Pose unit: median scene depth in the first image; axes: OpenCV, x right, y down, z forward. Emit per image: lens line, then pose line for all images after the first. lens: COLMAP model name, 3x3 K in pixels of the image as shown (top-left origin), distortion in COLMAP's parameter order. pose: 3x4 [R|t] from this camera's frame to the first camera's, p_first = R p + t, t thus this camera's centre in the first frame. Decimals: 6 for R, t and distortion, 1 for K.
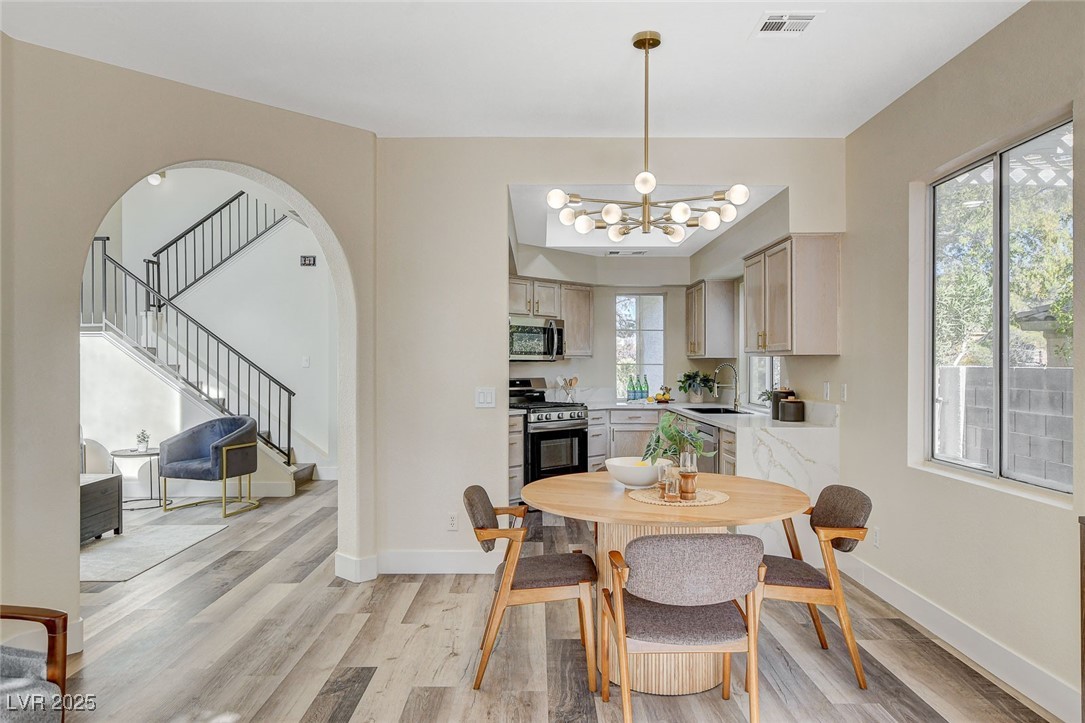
lens RADIAL K [[734.1, 0, 545.1], [0, 734.1, 362.2], [0, 0, 1]] dist [-0.002401, -0.000966]
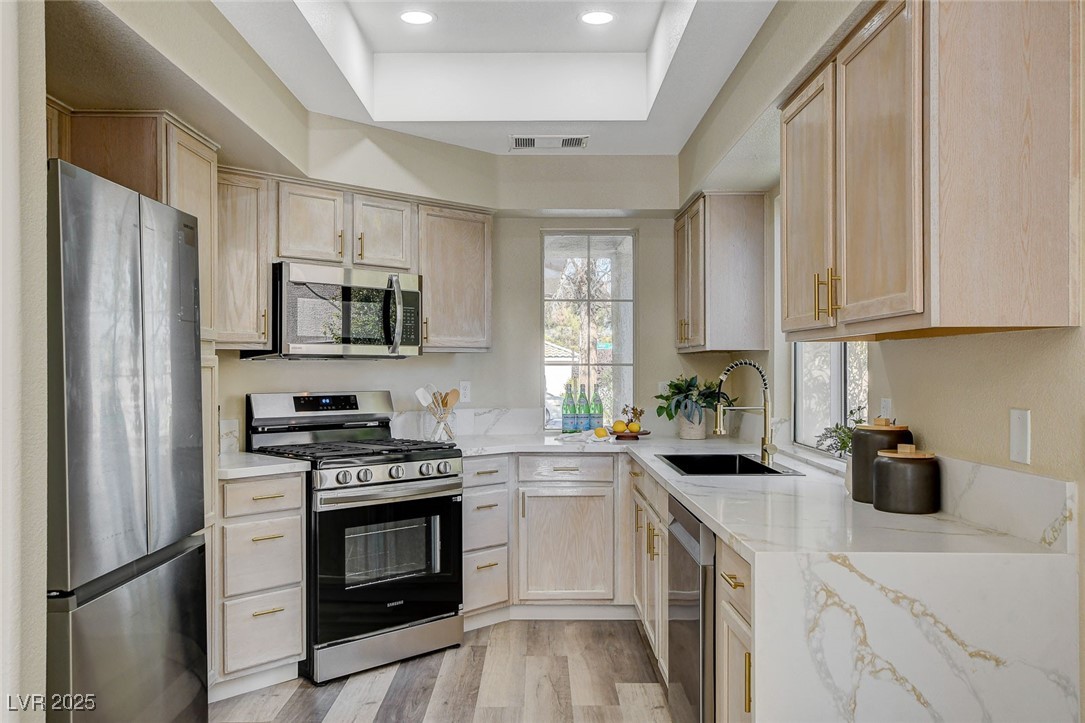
lens RADIAL K [[885.6, 0, 539.4], [0, 885.6, 363.5], [0, 0, 1]] dist [0.008799, 0.018305]
pose [[0.999928, -0.002698, -0.011687, 0.114228], [0.002666, 0.999992, -0.002818, 0.004338], [0.011695, 0.002786, 0.999928, 0.405399]]
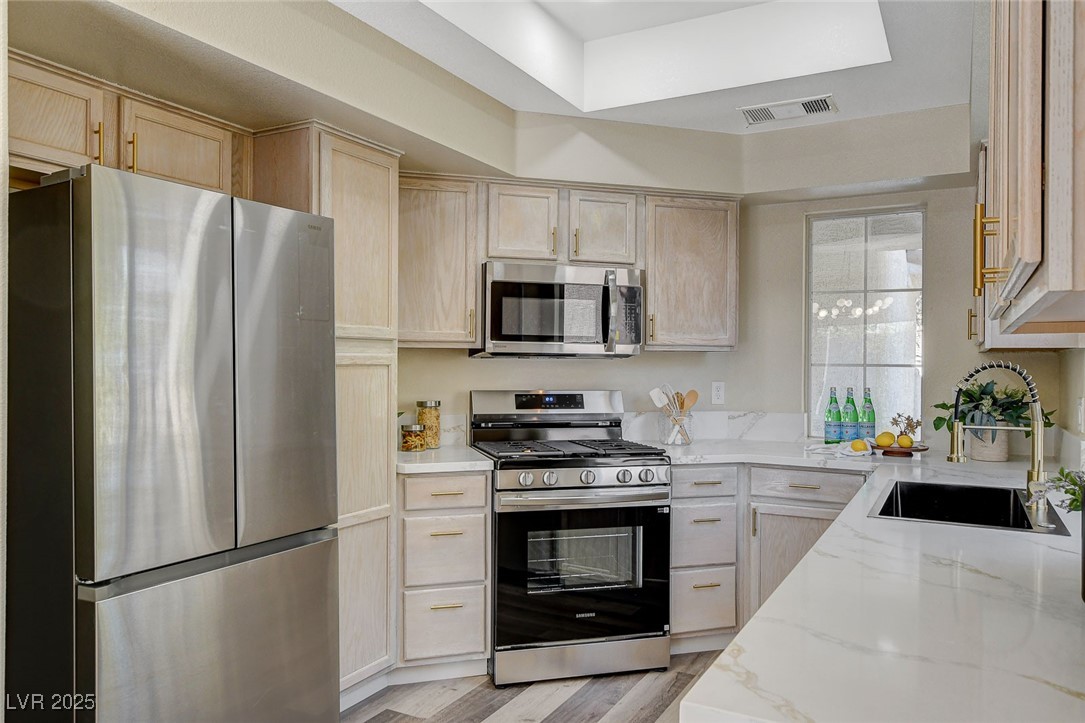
lens RADIAL K [[774.6, 0, 538.0], [0, 774.6, 362.3], [0, 0, 1]] dist [-0.006714, 0.006630]
pose [[0.871202, 0.004168, -0.490907, 0.214684], [-0.005498, 0.999984, -0.001266, 0.003211], [0.490894, 0.003801, 0.871211, 0.539973]]
